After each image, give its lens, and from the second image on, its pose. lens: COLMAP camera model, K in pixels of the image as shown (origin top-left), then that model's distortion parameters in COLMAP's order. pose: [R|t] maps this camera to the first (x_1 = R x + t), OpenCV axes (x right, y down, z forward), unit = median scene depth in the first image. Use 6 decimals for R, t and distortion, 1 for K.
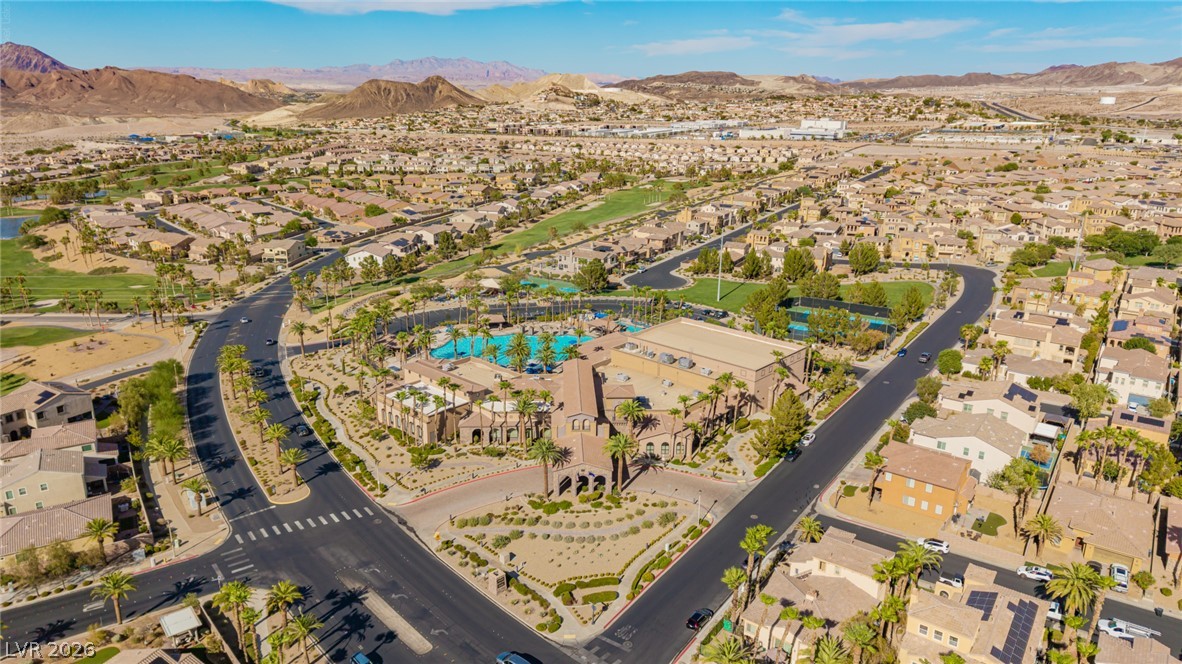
lens RADIAL K [[792.7, 0, 611.2], [0, 792.7, 333.1], [0, 0, 1]] dist [0.017492, -0.019559]
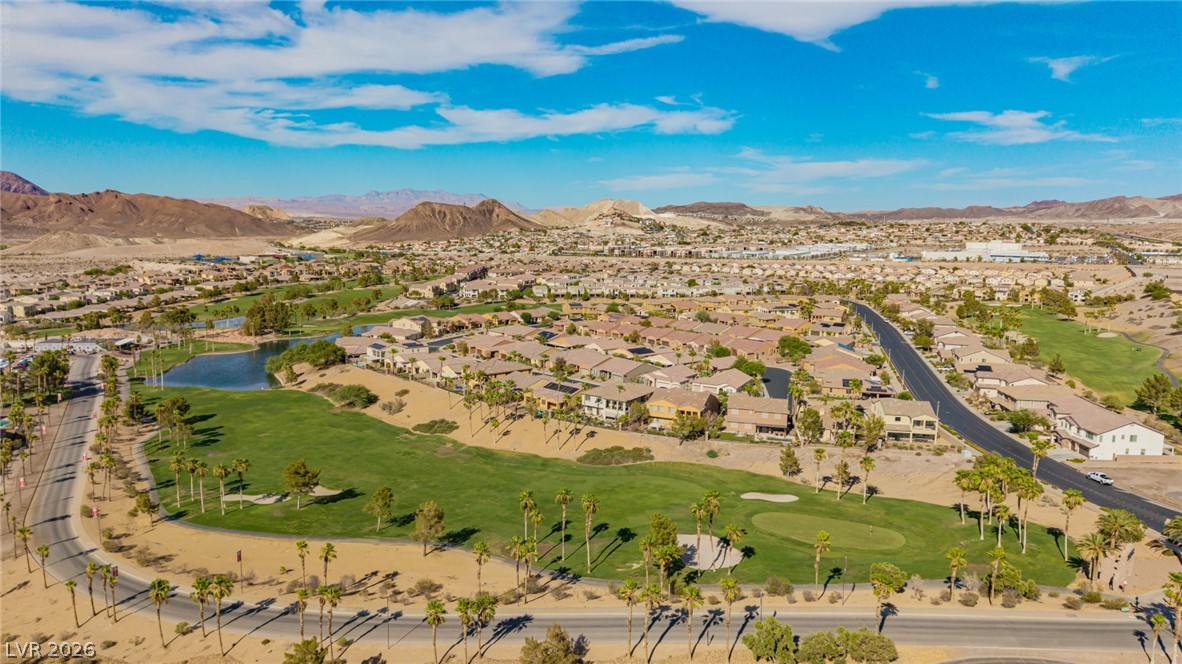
lens RADIAL K [[792.7, 0, 586.7], [0, 792.7, 329.4], [0, 0, 1]] dist [0.017492, -0.019559]
pose [[0.999067, 0.002118, 0.043127, -0.108555], [0.005003, 0.986389, -0.164352, -0.011830], [-0.042888, 0.164415, 0.985458, 0.068596]]
